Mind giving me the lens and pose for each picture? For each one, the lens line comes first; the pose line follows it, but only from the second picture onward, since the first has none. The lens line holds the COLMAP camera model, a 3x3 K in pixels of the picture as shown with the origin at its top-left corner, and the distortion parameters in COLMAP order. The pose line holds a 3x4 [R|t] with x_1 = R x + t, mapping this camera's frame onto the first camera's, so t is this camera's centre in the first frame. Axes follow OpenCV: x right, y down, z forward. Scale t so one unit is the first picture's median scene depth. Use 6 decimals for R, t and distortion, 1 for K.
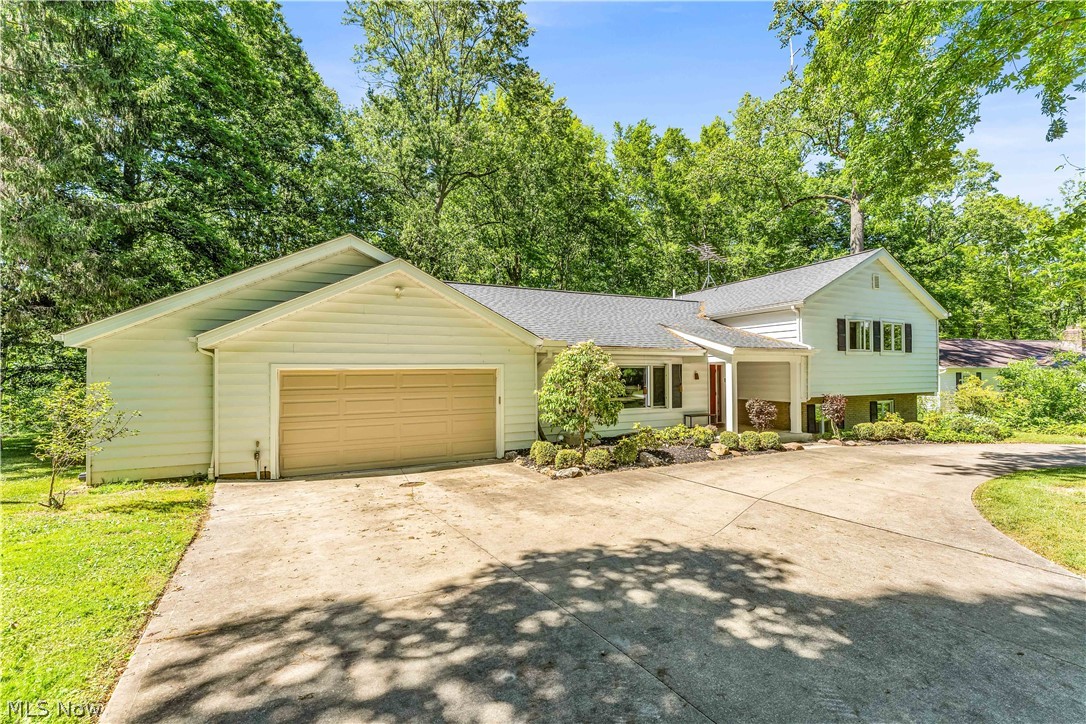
lens RADIAL K [[437.5, 0, 542.6], [0, 437.5, 362.6], [0, 0, 1]] dist [0.001256, 0.000121]
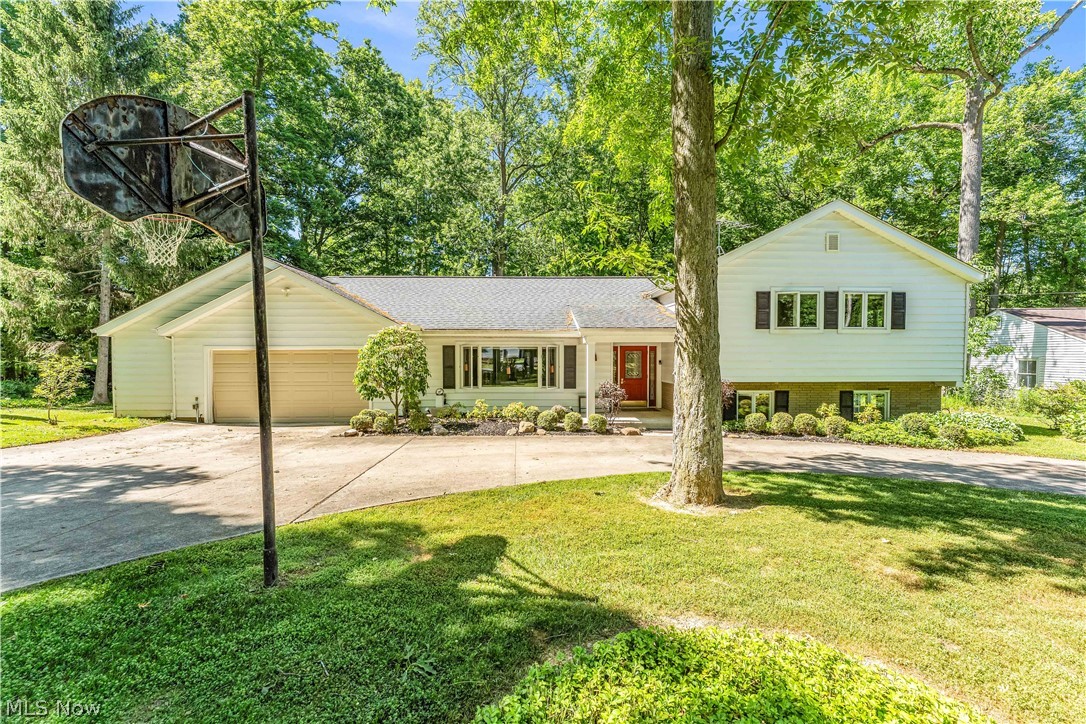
lens RADIAL K [[437.5, 0, 542.6], [0, 437.5, 361.4], [0, 0, 1]] dist [0.001256, 0.000121]
pose [[0.923872, 0.012532, -0.382495, 0.904979], [0.003381, 0.999157, 0.040904, -0.001166], [0.382686, -0.039083, 0.923052, 0.060751]]
